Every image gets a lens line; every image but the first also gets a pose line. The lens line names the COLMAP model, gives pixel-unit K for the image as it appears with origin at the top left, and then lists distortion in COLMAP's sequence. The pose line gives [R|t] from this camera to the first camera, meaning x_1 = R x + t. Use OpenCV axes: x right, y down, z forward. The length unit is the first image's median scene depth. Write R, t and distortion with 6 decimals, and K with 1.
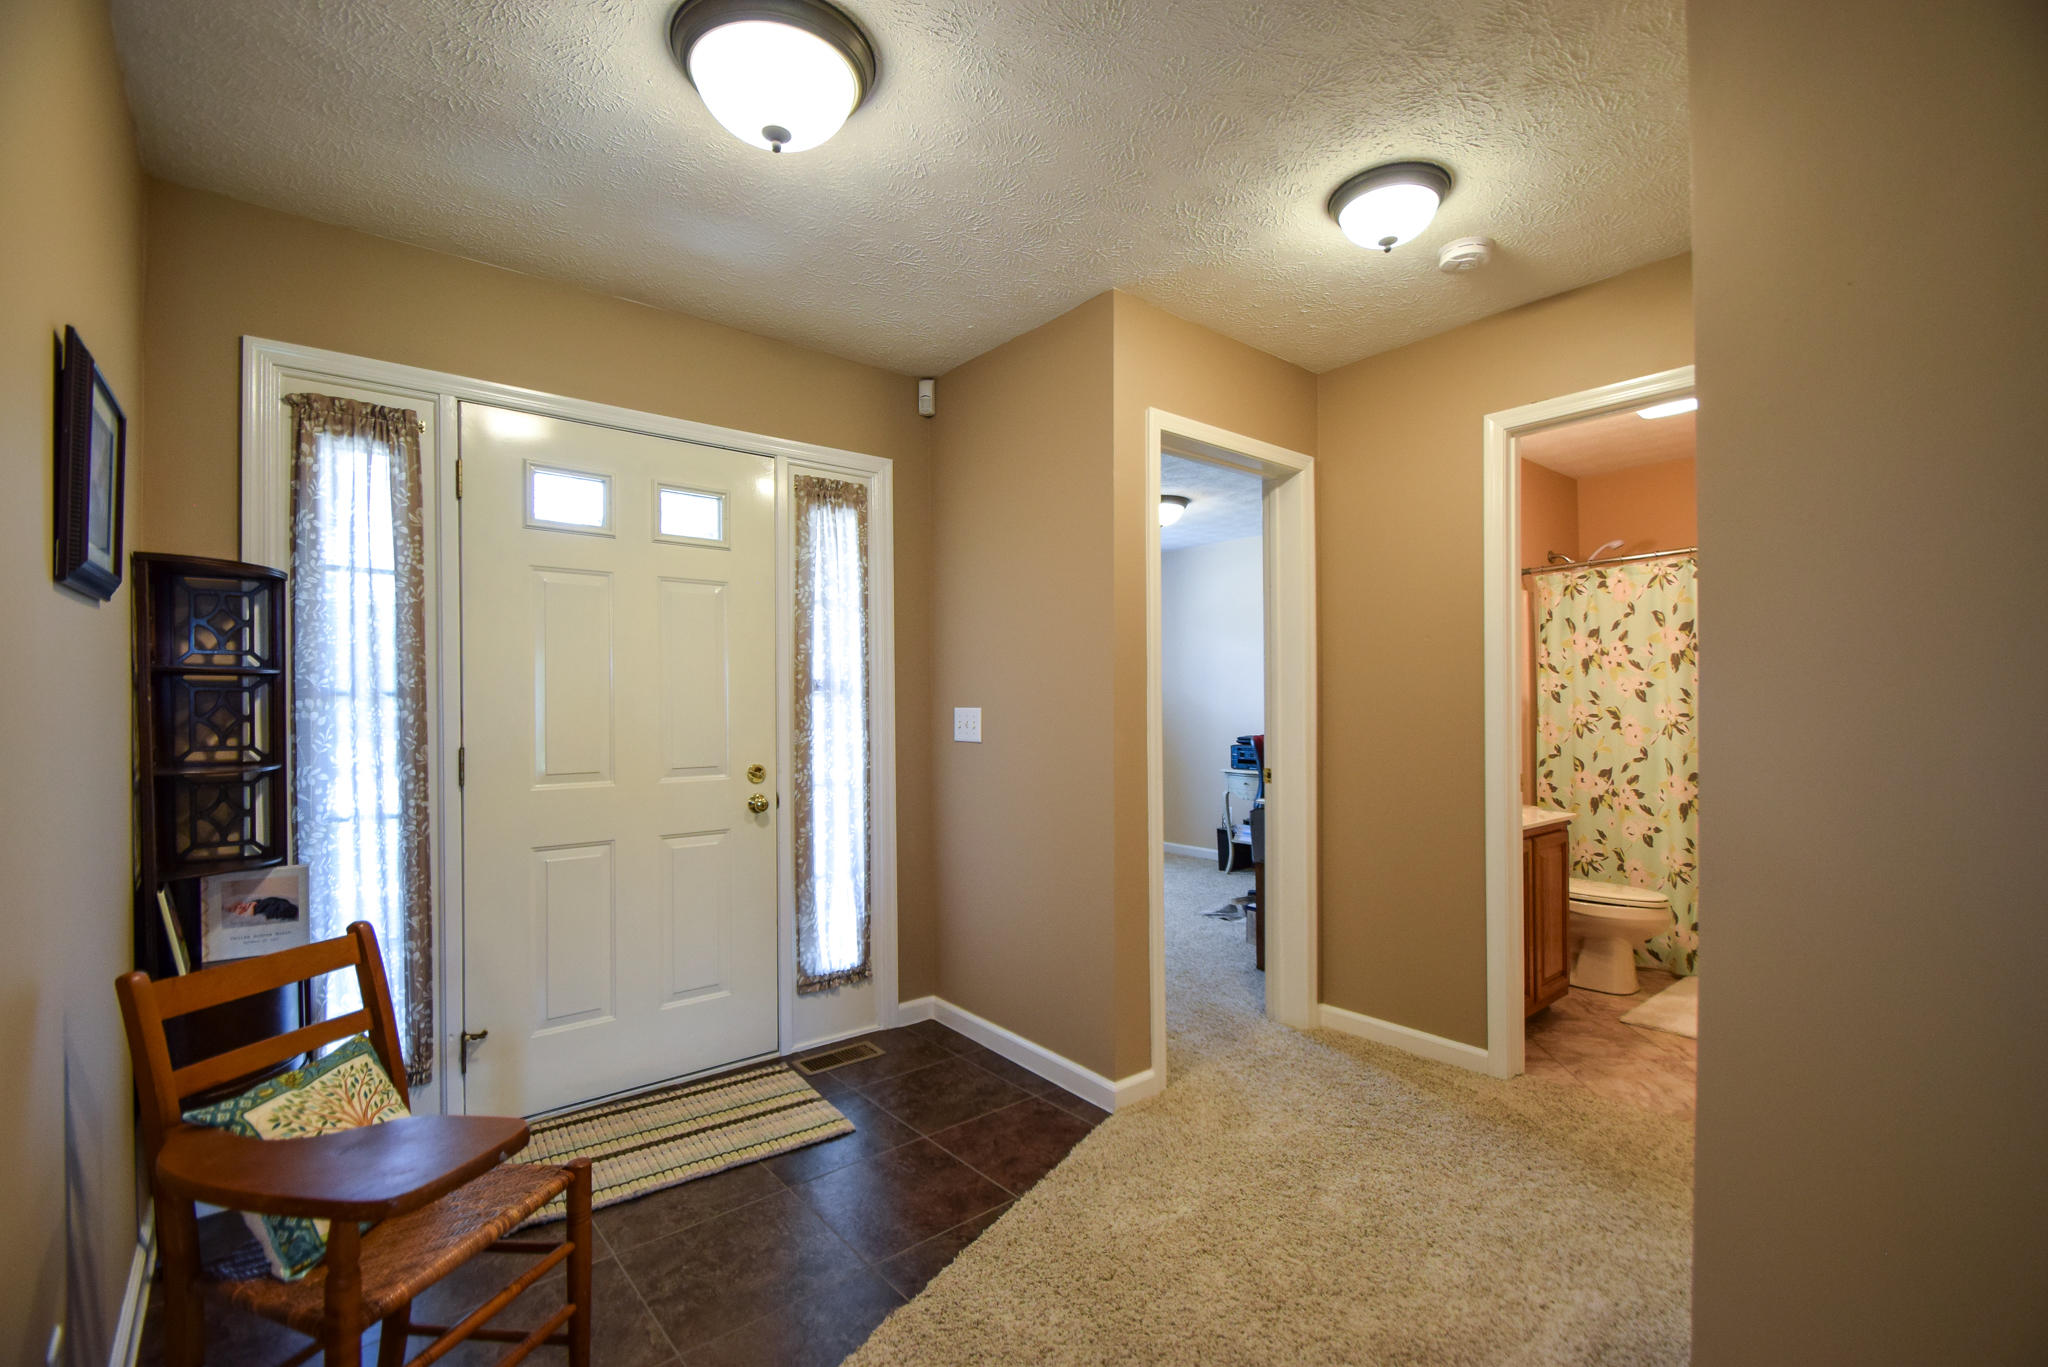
lens RADIAL K [[902.2, 0, 1031.0], [0, 902.2, 705.2], [0, 0, 1]] dist [0.023950, -0.023033]
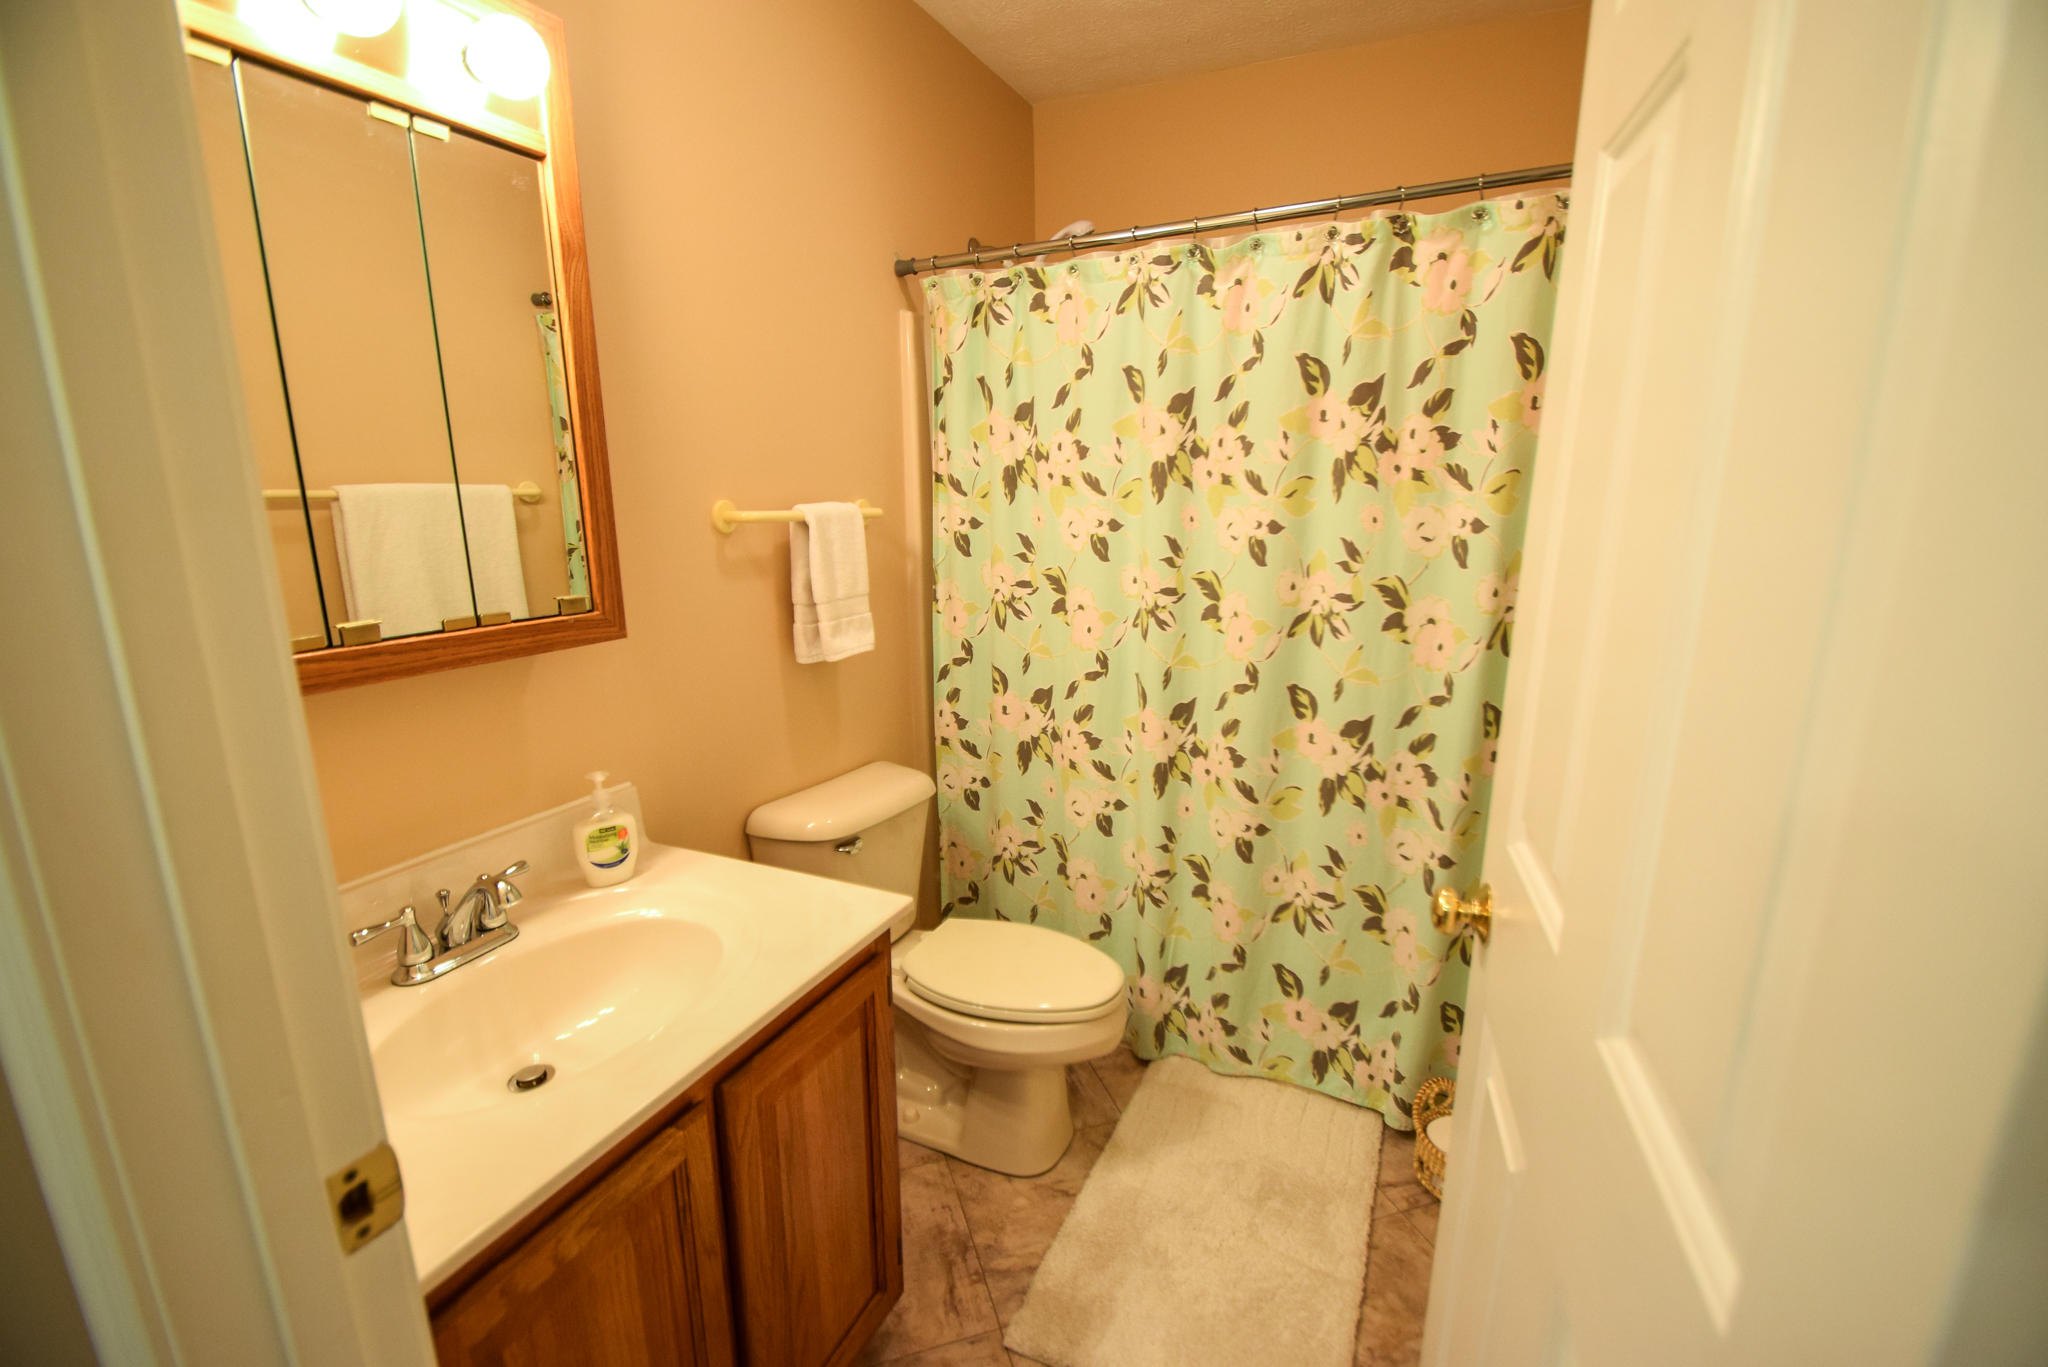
lens RADIAL K [[902.2, 0, 1031.0], [0, 902.2, 705.2], [0, 0, 1]] dist [0.023950, -0.023033]
pose [[0.906192, -0.098181, 0.411310, 0.415048], [-0.003340, 0.970981, 0.239135, -0.043603], [-0.422853, -0.218076, 0.879567, 0.548624]]
